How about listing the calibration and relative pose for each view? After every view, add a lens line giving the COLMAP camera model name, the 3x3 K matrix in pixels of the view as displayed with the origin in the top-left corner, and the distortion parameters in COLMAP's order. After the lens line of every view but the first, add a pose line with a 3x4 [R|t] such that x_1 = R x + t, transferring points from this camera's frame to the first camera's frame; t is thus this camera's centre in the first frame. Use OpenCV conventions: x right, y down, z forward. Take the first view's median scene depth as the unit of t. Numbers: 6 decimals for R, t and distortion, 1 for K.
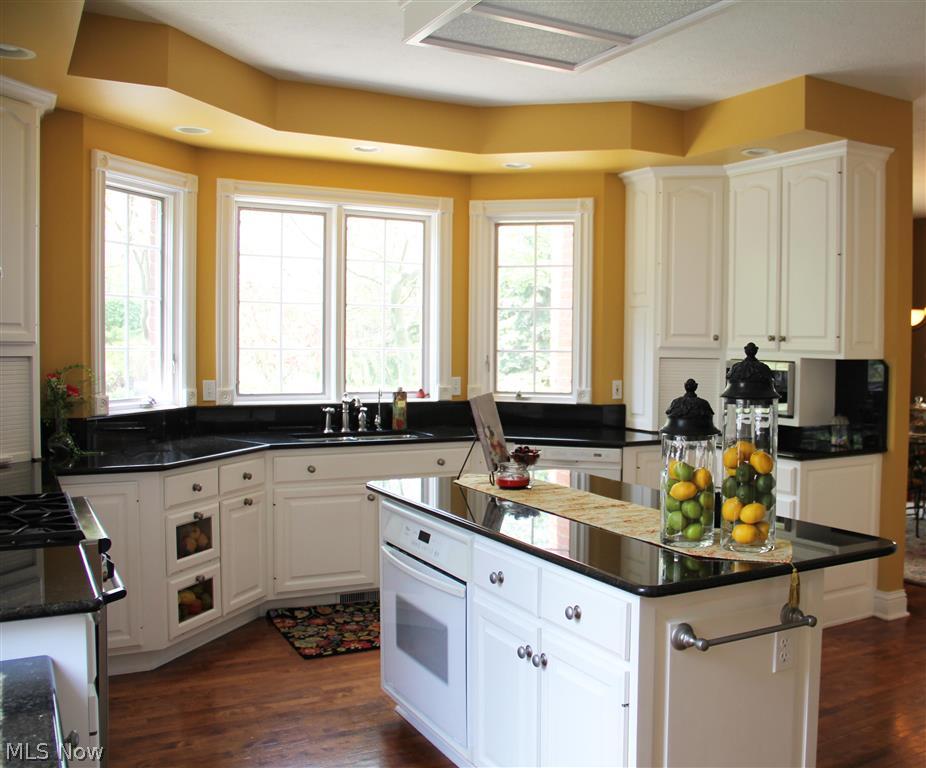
lens RADIAL K [[1175.1, 0, 463.0], [0, 1175.1, 384.0], [0, 0, 1]] dist [0.001079, -0.008386]
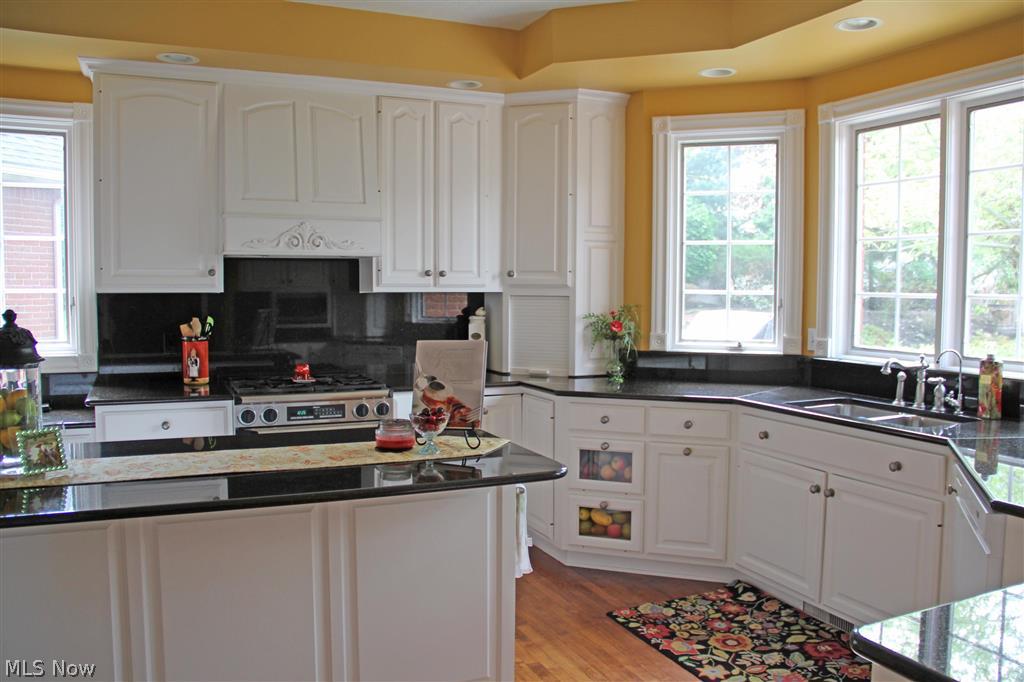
lens RADIAL K [[857.0, 0, 512.0], [0, 857.0, 341.0], [0, 0, 1]] dist [-0.046842, 0.004961]
pose [[-0.075348, 0.050248, -0.995890, 0.507533], [-0.048012, 0.997388, 0.053956, -0.019639], [0.996001, 0.051880, -0.072739, 0.886833]]
